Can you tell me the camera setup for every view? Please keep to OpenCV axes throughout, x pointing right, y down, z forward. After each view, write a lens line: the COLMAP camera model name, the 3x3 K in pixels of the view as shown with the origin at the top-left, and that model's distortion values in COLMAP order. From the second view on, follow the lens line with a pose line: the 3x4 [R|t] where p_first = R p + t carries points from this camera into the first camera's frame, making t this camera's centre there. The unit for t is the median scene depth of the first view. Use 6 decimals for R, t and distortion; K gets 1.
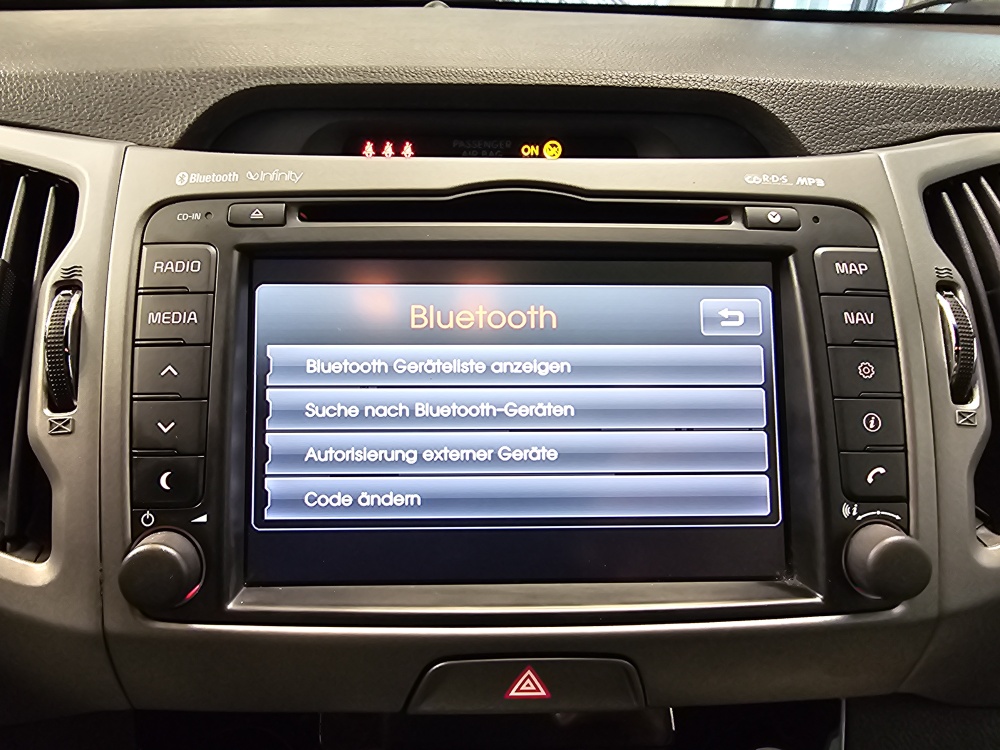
lens RADIAL K [[682.1, 0, 495.4], [0, 682.1, 377.9], [0, 0, 1]] dist [0.008528, -0.010069]
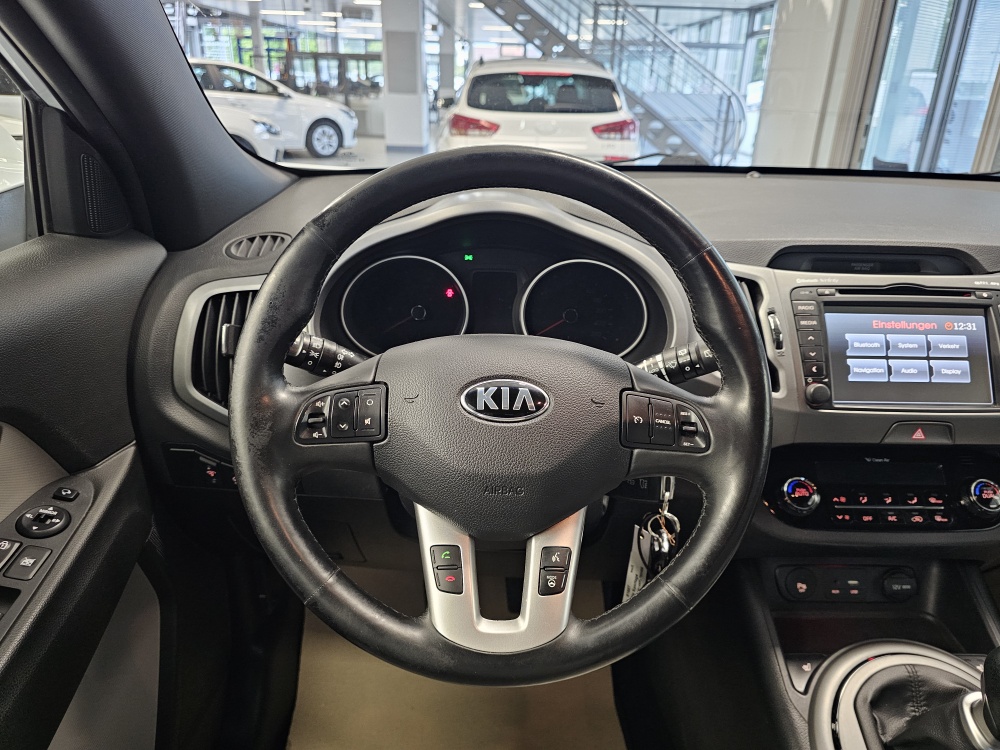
lens RADIAL K [[682.7, 0, 505.4], [0, 682.7, 369.6], [0, 0, 1]] dist [0.048281, -0.060591]
pose [[0.999758, 0.016185, -0.014900, -1.858708], [-0.017255, 0.997054, -0.074740, 0.410206], [0.013646, 0.074979, 0.997092, -2.315996]]
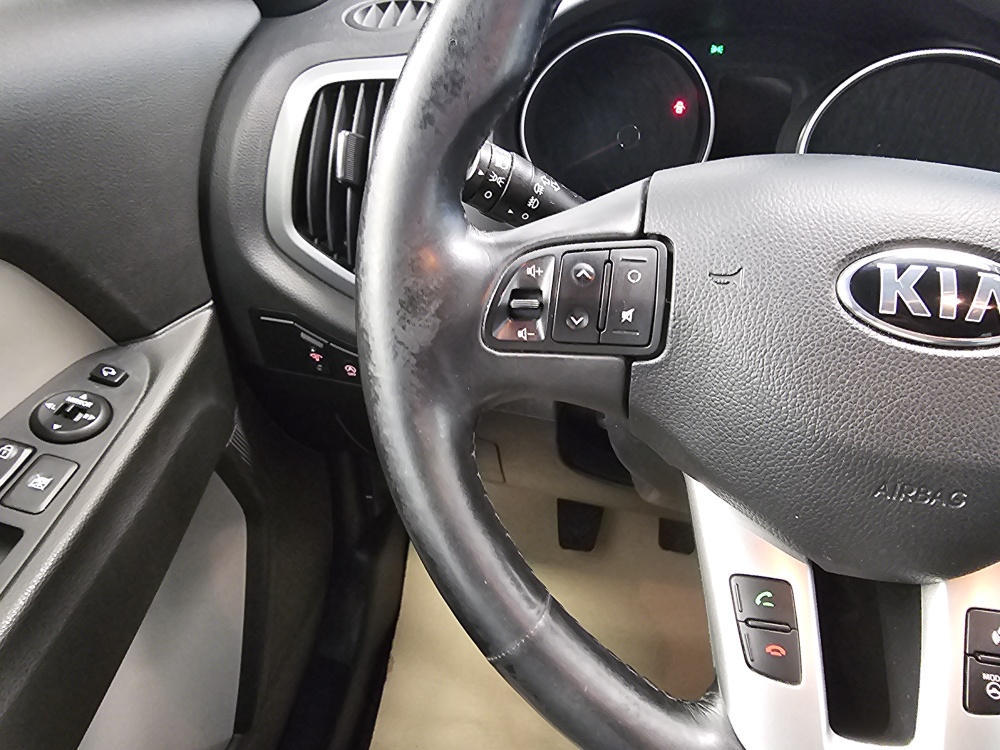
lens RADIAL K [[682.1, 0, 494.1], [0, 682.1, 363.6], [0, 0, 1]] dist [0.008528, -0.010069]
pose [[0.982405, 0.117905, -0.144843, -2.434347], [-0.102528, 0.988694, 0.109415, 0.397311], [0.156106, -0.092639, 0.983387, -1.068166]]
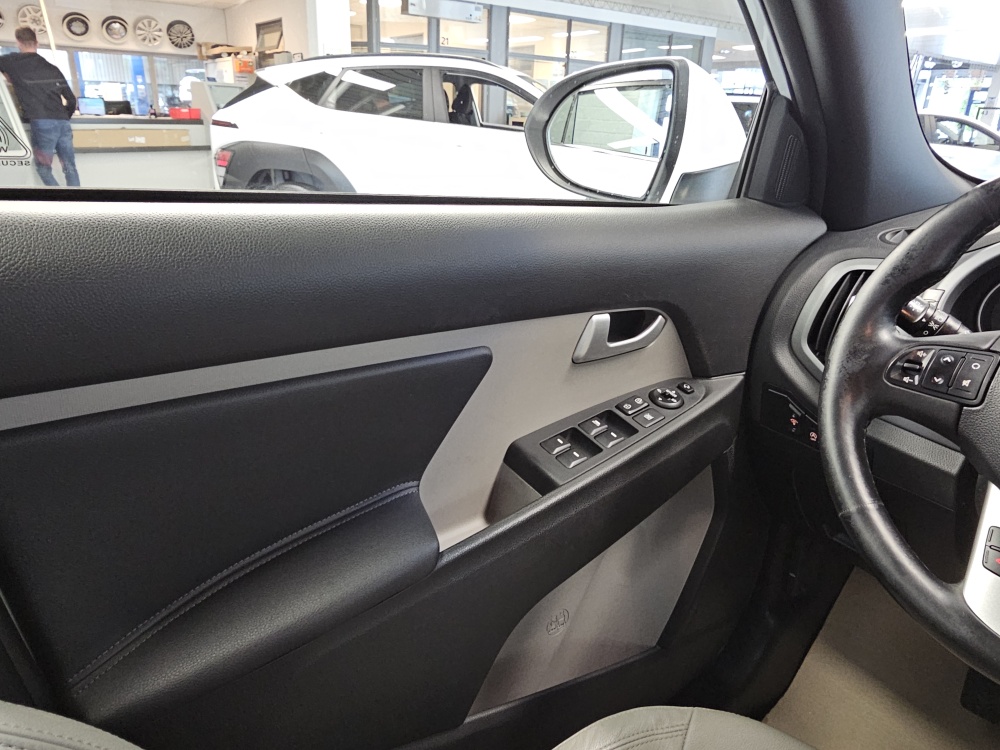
lens RADIAL K [[682.1, 0, 487.3], [0, 682.1, 371.6], [0, 0, 1]] dist [0.008528, -0.010069]
pose [[0.590590, 0.285197, -0.754895, -1.564289], [-0.384434, 0.921927, 0.047540, 0.926950], [0.709517, 0.262131, 0.654120, -2.684951]]
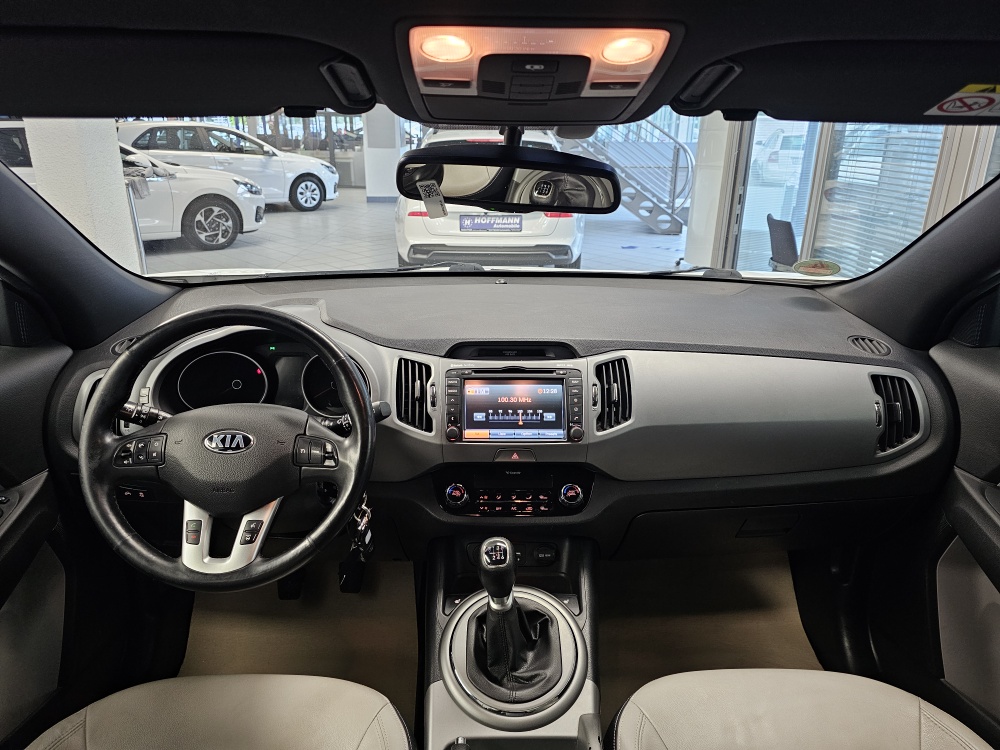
lens RADIAL K [[682.7, 0, 508.5], [0, 682.7, 366.8], [0, 0, 1]] dist [0.048281, -0.060591]
pose [[0.999927, -0.001114, -0.012029, 0.058420], [-0.000467, 0.991422, -0.130699, 0.441560], [0.012072, 0.130695, 0.991349, -4.510154]]
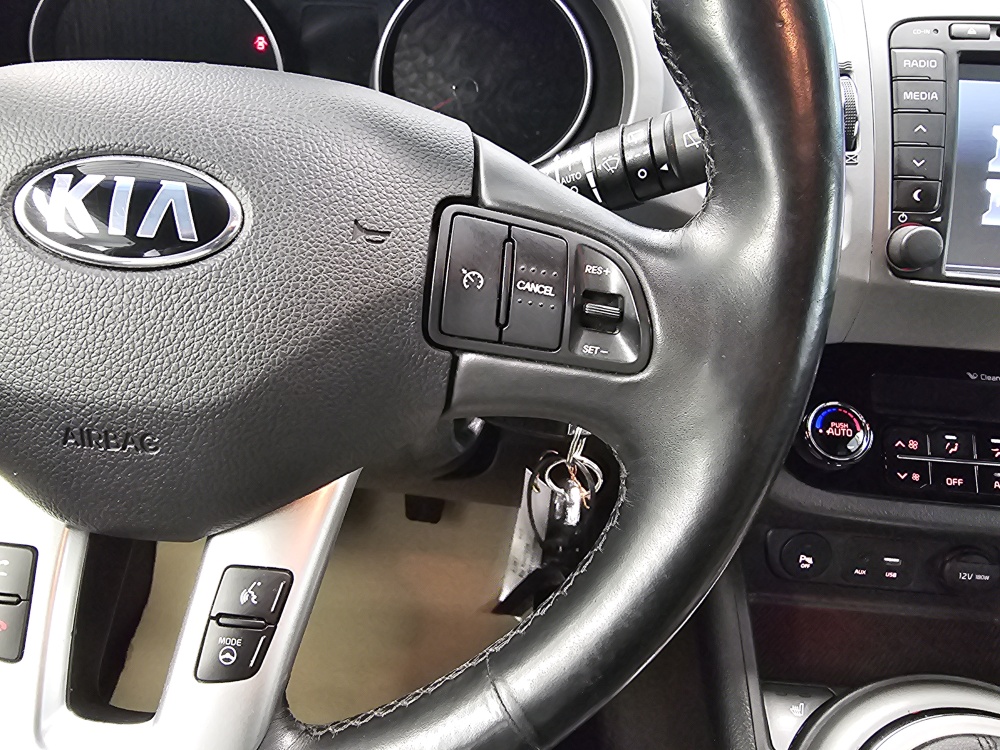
lens RADIAL K [[682.1, 0, 438.7], [0, 682.1, 379.2], [0, 0, 1]] dist [0.008528, -0.010069]
pose [[0.991856, 0.084844, -0.094991, -1.350275], [-0.069708, 0.985819, 0.152650, 0.392495], [0.106595, -0.144786, 0.983705, -0.777456]]
